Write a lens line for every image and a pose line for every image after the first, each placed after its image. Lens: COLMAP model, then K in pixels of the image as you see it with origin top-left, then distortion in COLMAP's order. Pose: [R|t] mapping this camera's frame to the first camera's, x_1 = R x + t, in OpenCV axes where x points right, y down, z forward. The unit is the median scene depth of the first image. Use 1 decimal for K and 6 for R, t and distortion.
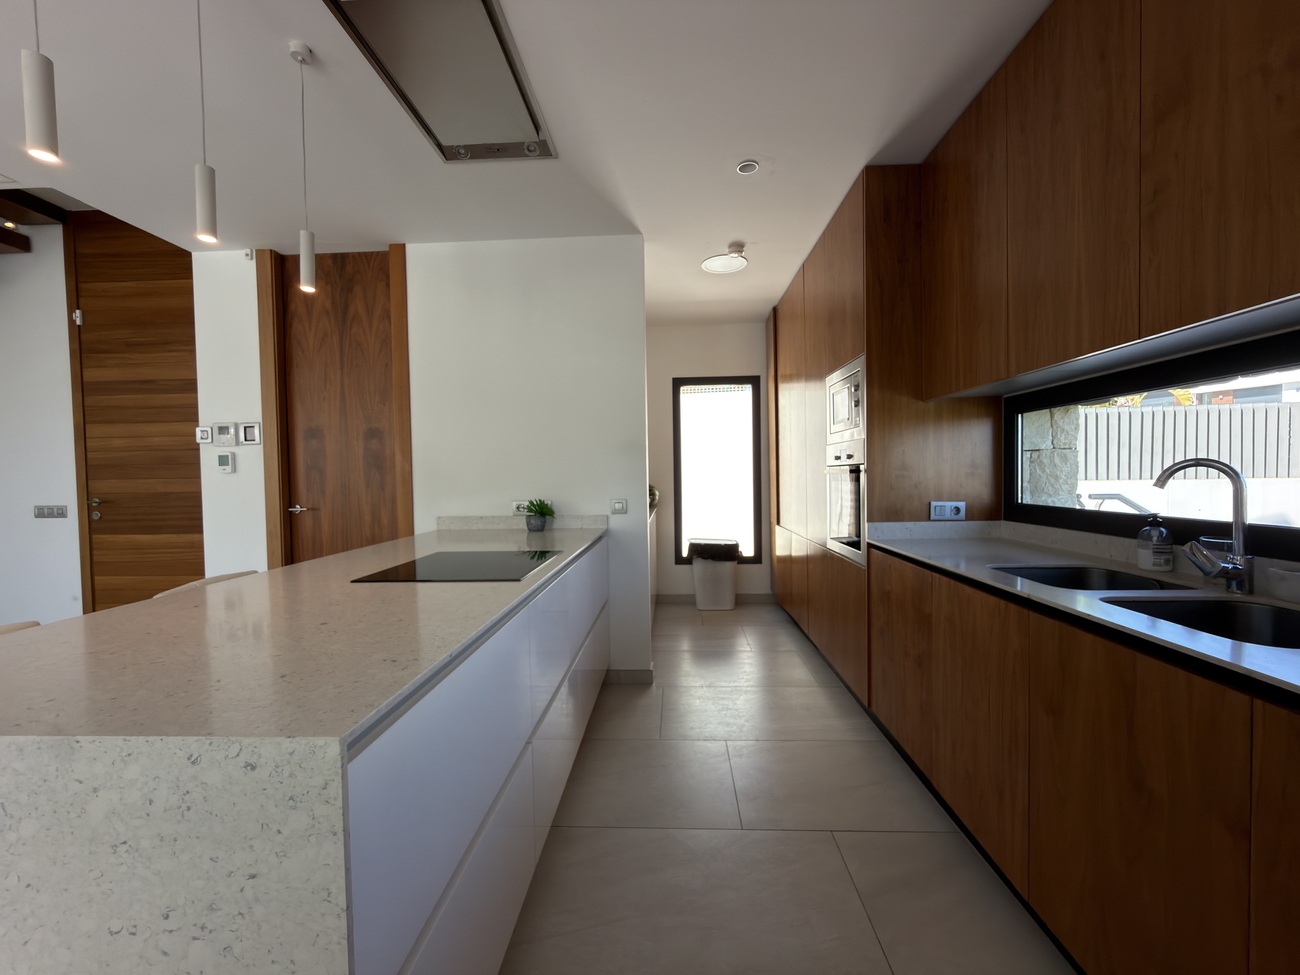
lens RADIAL K [[522.8, 0, 649.0], [0, 522.8, 493.8], [0, 0, 1]] dist [-0.003135, 0.000871]
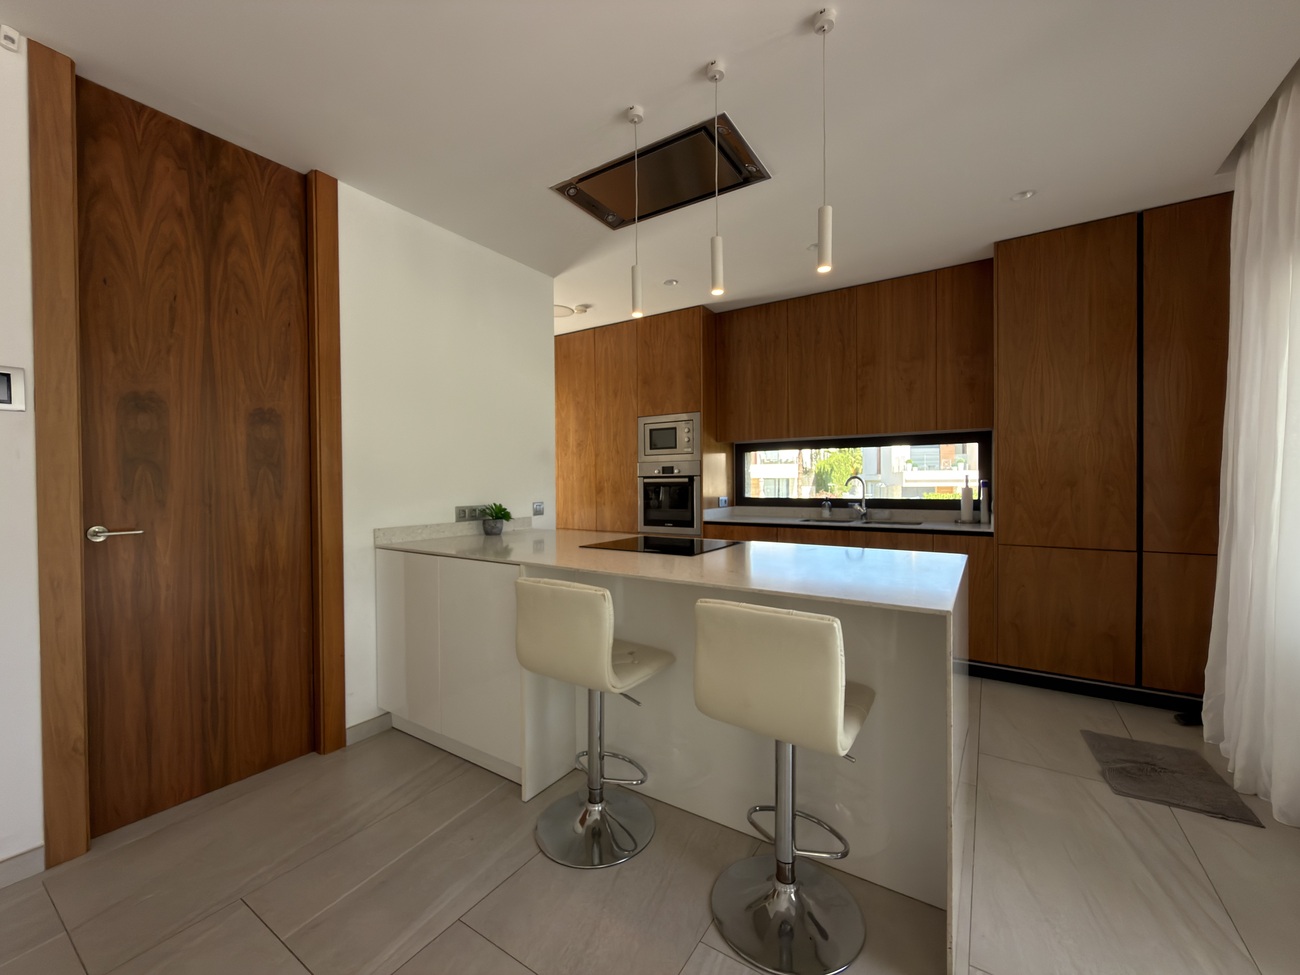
lens RADIAL K [[522.8, 0, 645.5], [0, 522.8, 487.0], [0, 0, 1]] dist [-0.003135, 0.000871]
pose [[0.506891, 0.001702, 0.862008, -0.873614], [0.027650, 0.999451, -0.018232, 0.004952], [-0.861567, 0.033076, 0.506566, 0.219155]]
